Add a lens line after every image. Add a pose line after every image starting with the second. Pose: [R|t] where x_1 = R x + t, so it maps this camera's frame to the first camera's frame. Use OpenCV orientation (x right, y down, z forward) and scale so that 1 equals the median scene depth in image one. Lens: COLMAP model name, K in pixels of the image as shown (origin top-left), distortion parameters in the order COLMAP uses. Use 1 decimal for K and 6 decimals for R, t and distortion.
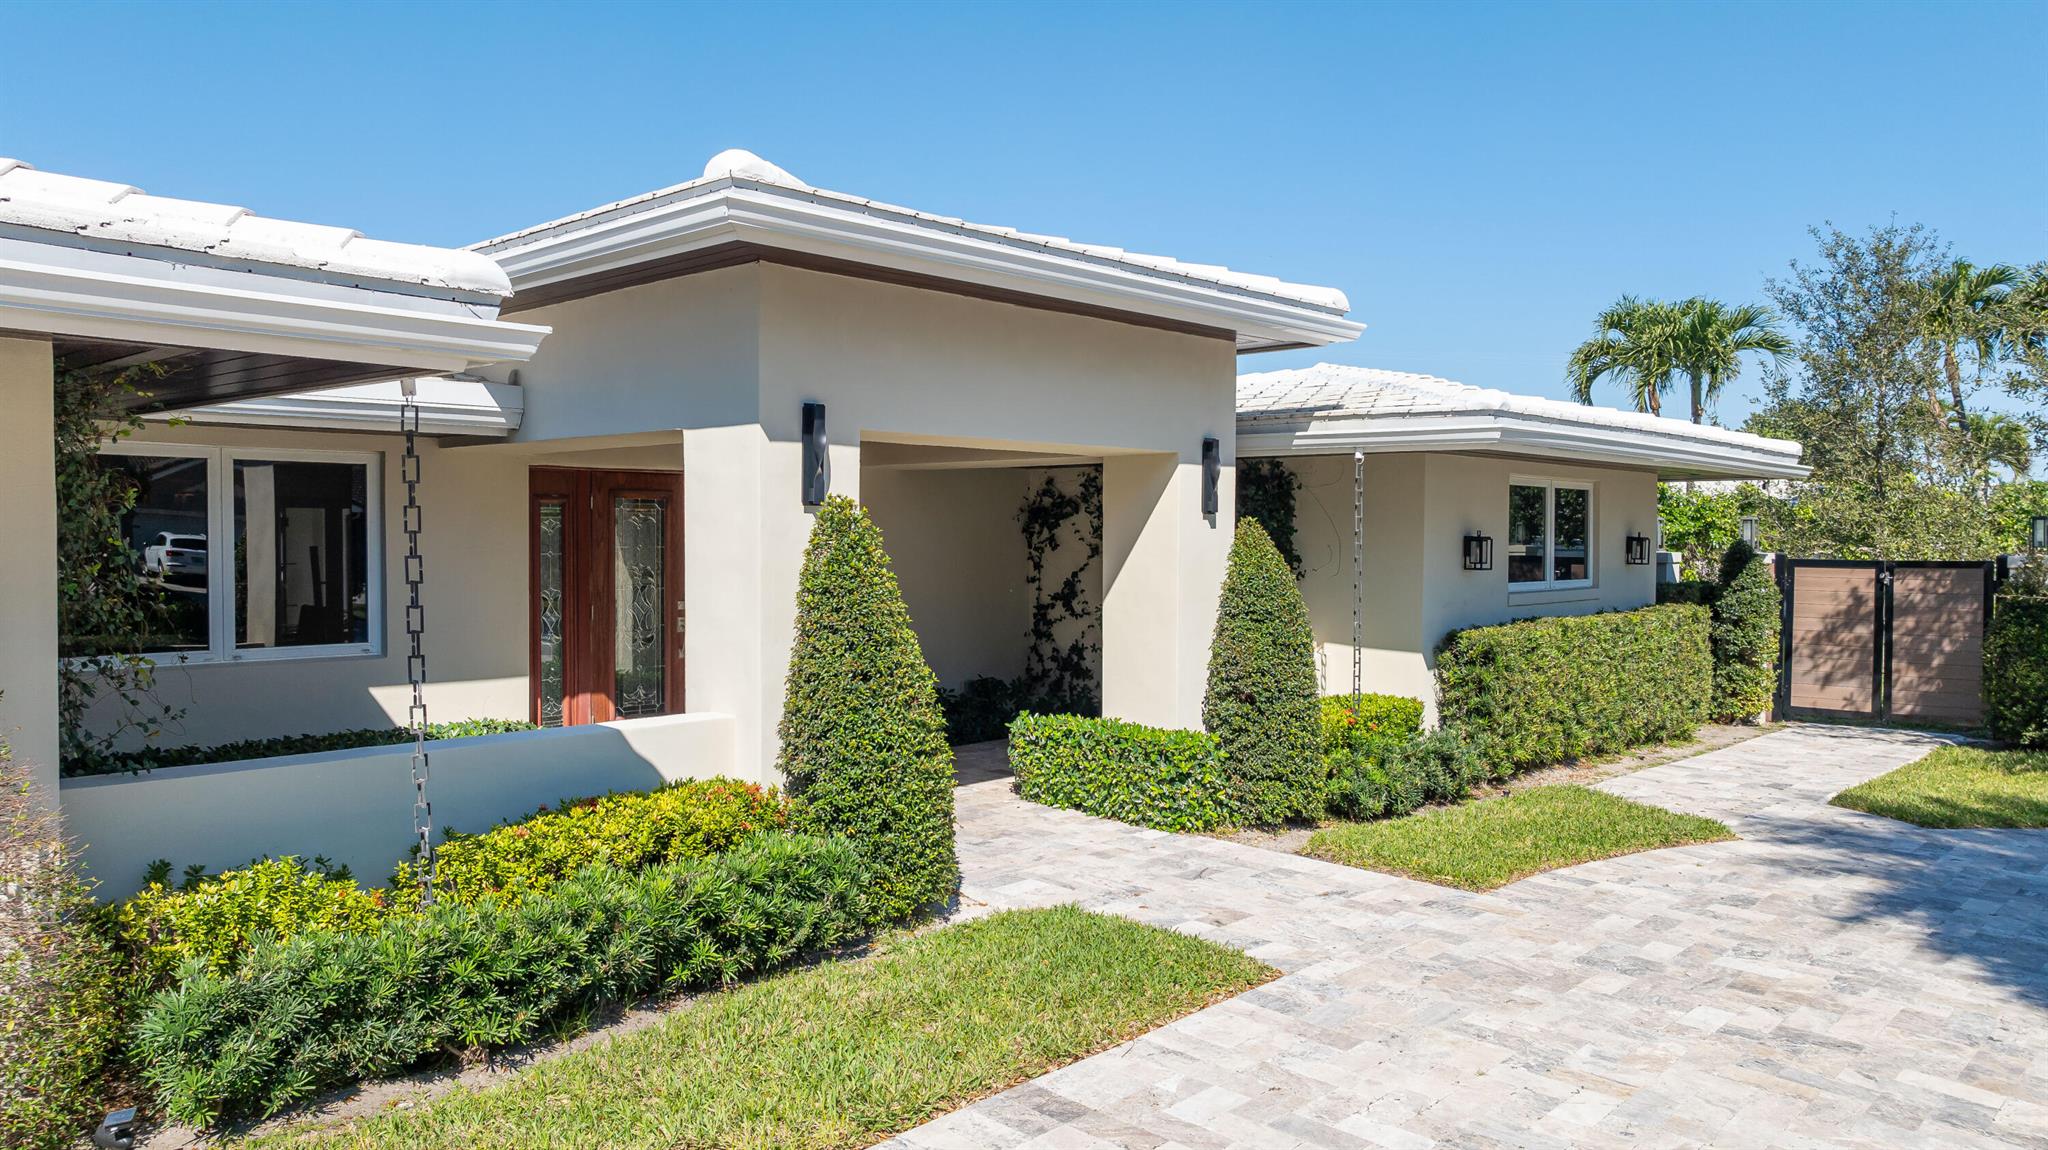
lens RADIAL K [[1448.3, 0, 1021.8], [0, 1448.3, 578.2], [0, 0, 1]] dist [-0.033923, 0.029477]
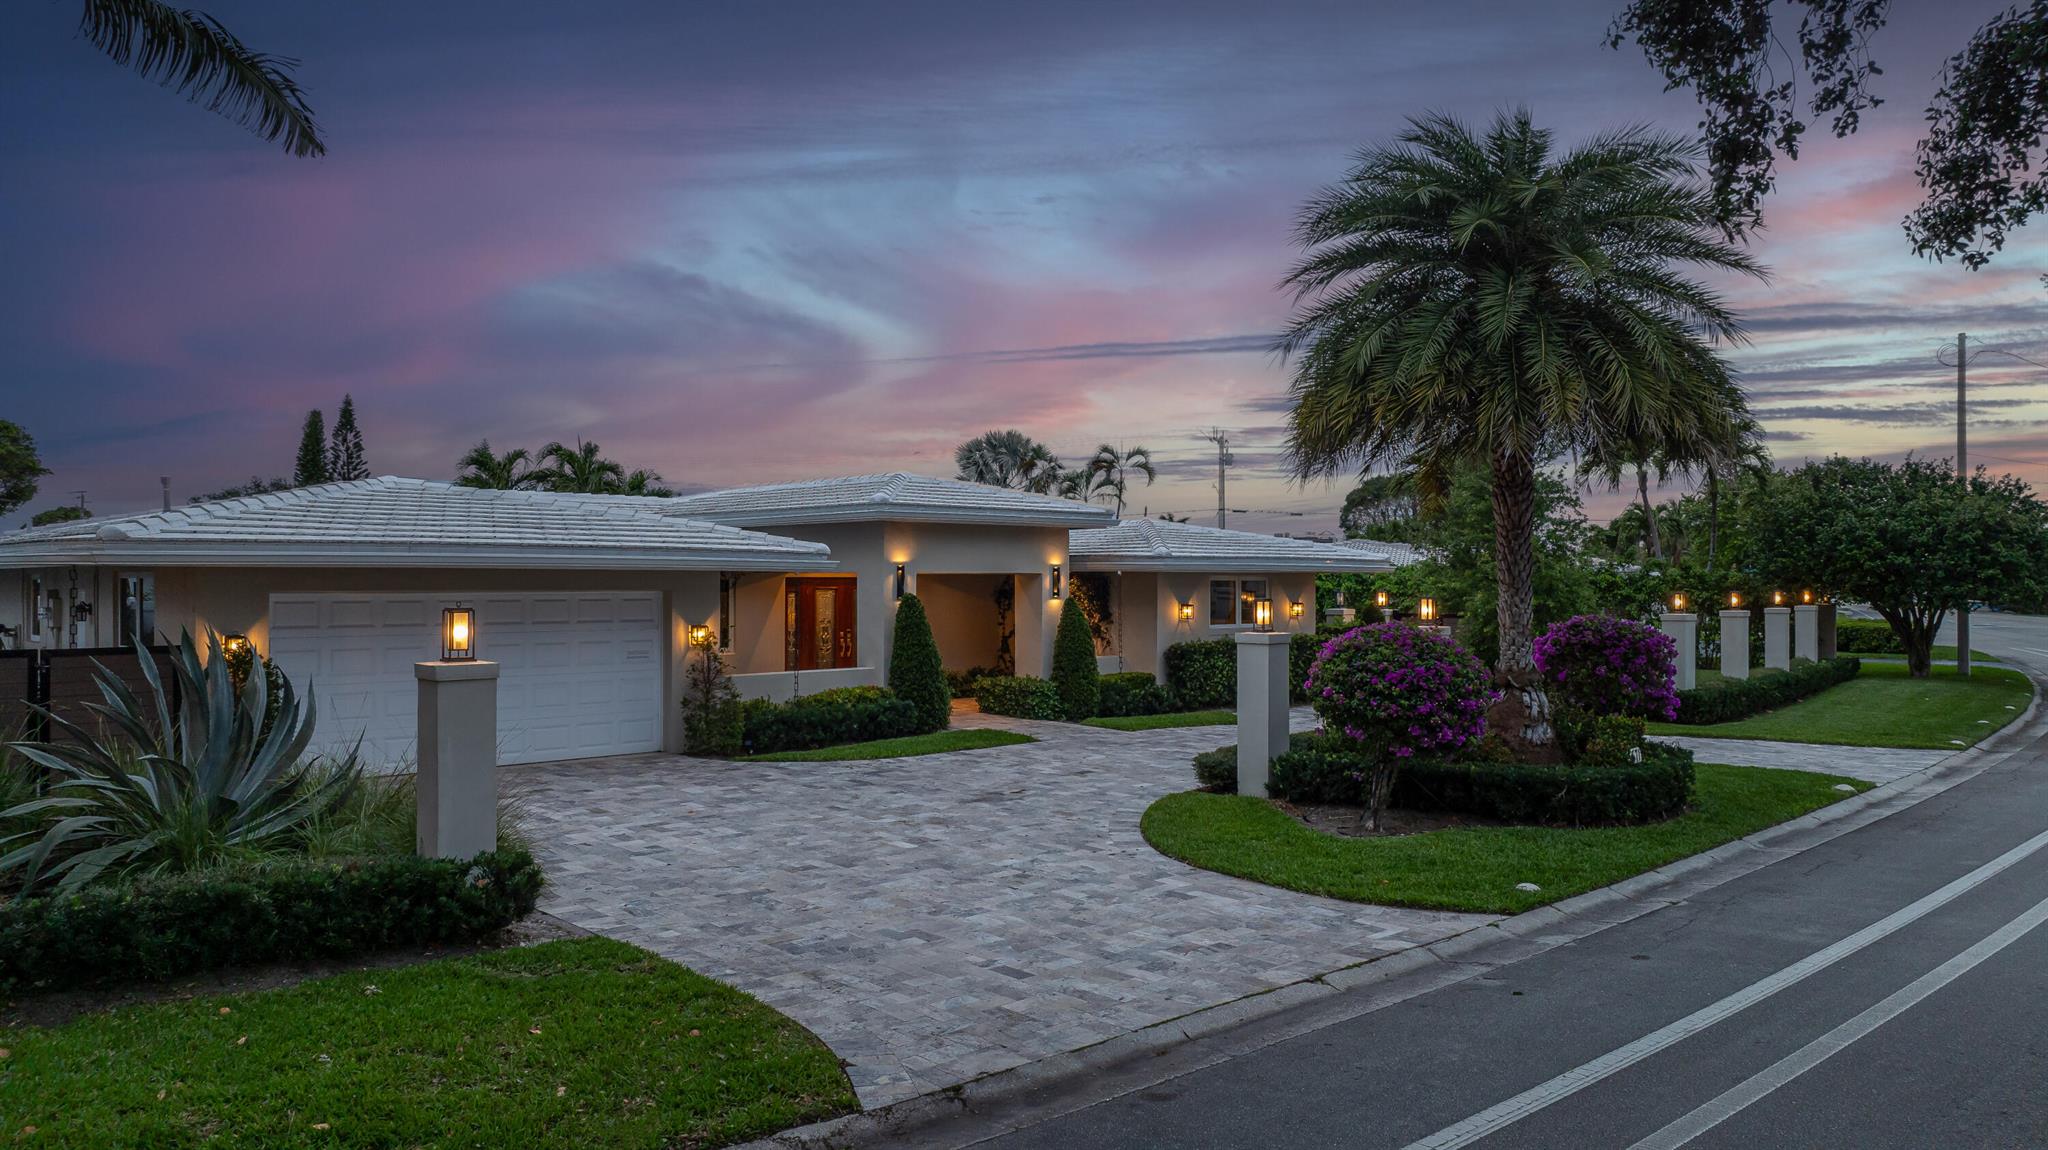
lens RADIAL K [[1448.3, 0, 1026.9], [0, 1448.3, 576.4], [0, 0, 1]] dist [-0.033923, 0.029477]
pose [[0.999196, -0.005305, -0.039750, 0.187627], [0.003887, 0.999356, -0.035662, 0.009420], [0.039914, 0.035479, 0.998573, -1.572484]]
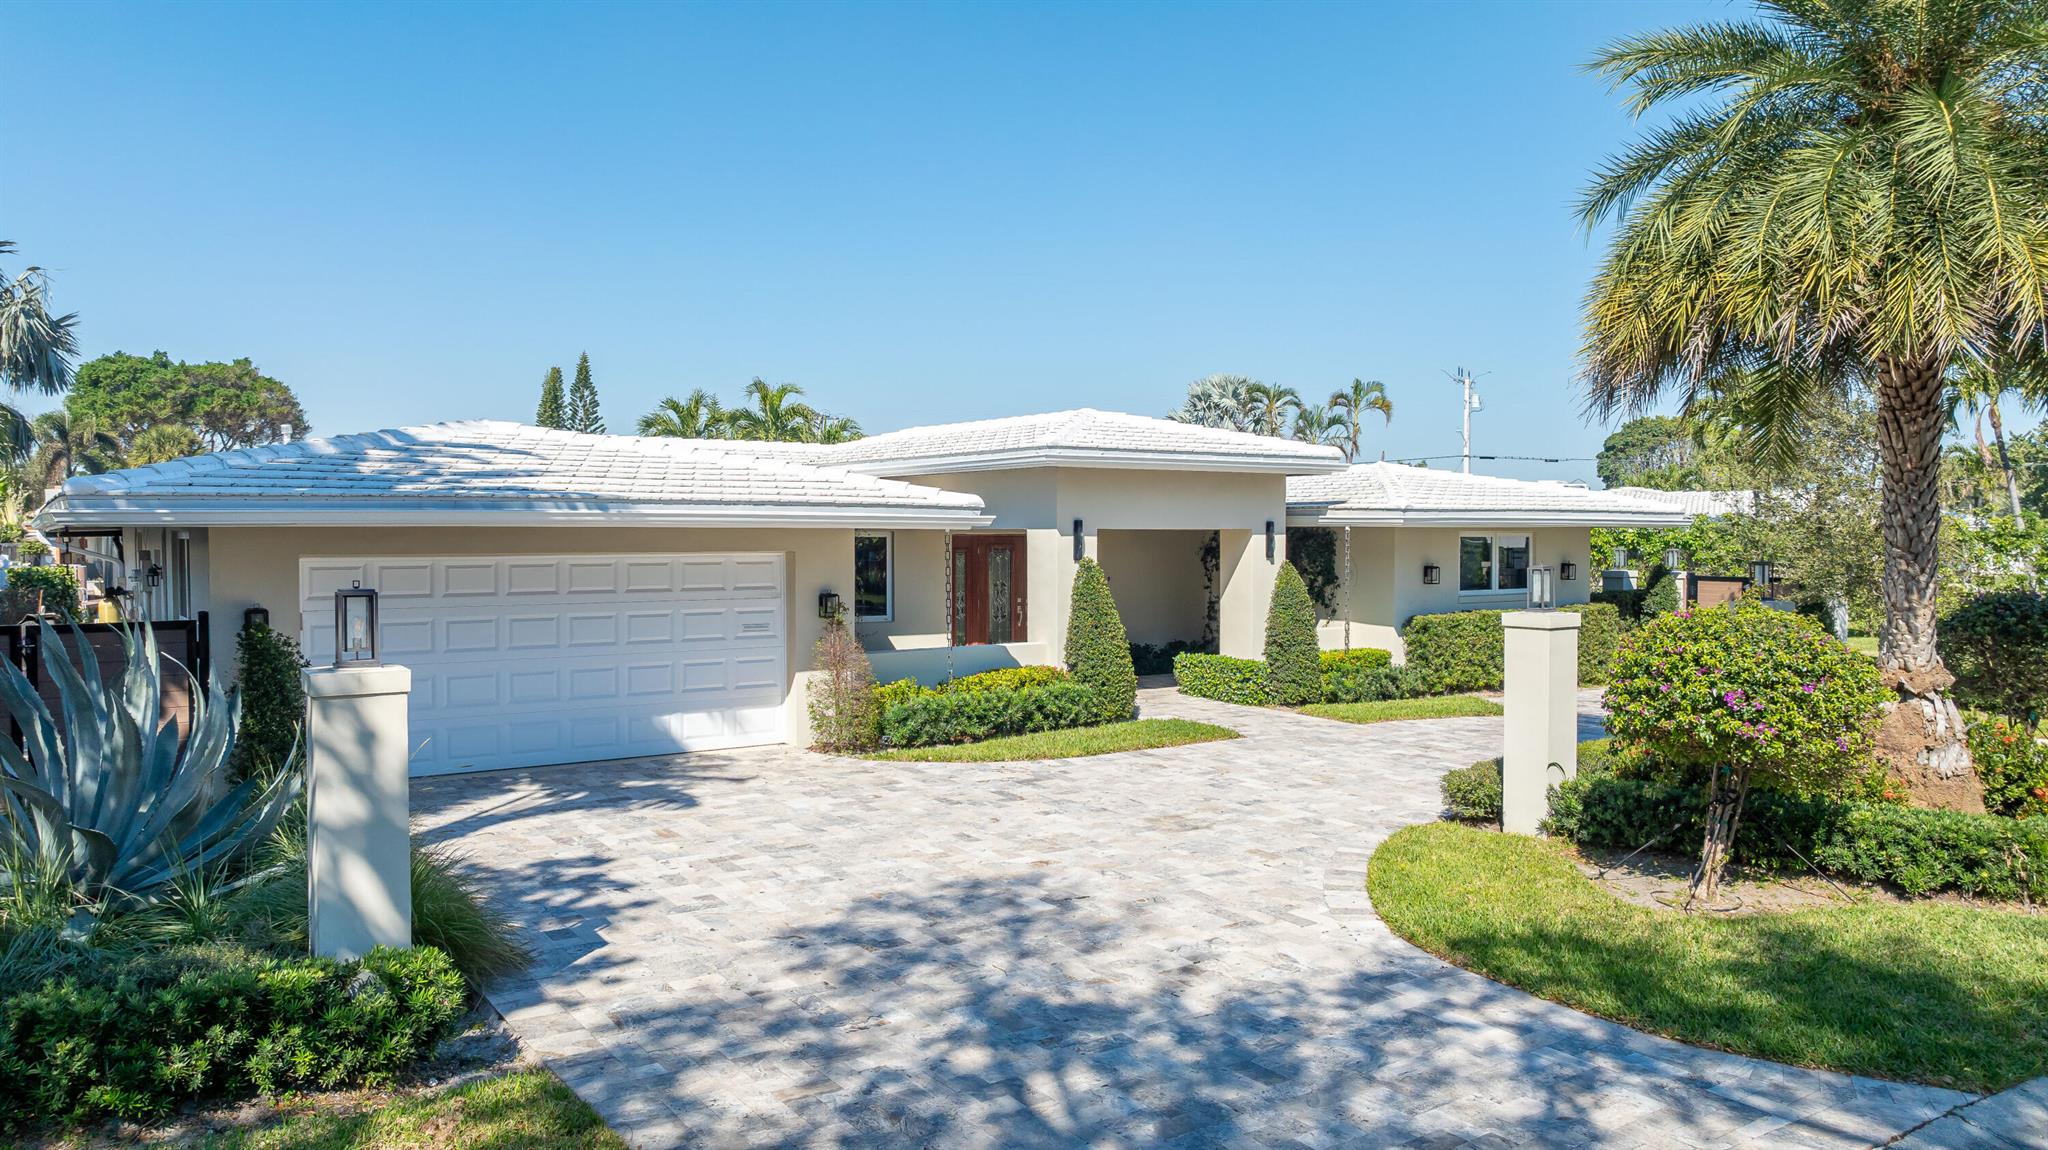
lens RADIAL K [[1448.3, 0, 1014.6], [0, 1448.3, 571.5], [0, 0, 1]] dist [-0.033923, 0.029477]
pose [[0.978504, 0.000234, -0.206230, 0.209048], [-0.001345, 0.999985, -0.005245, -0.013571], [0.206226, 0.005409, 0.978489, -1.162852]]
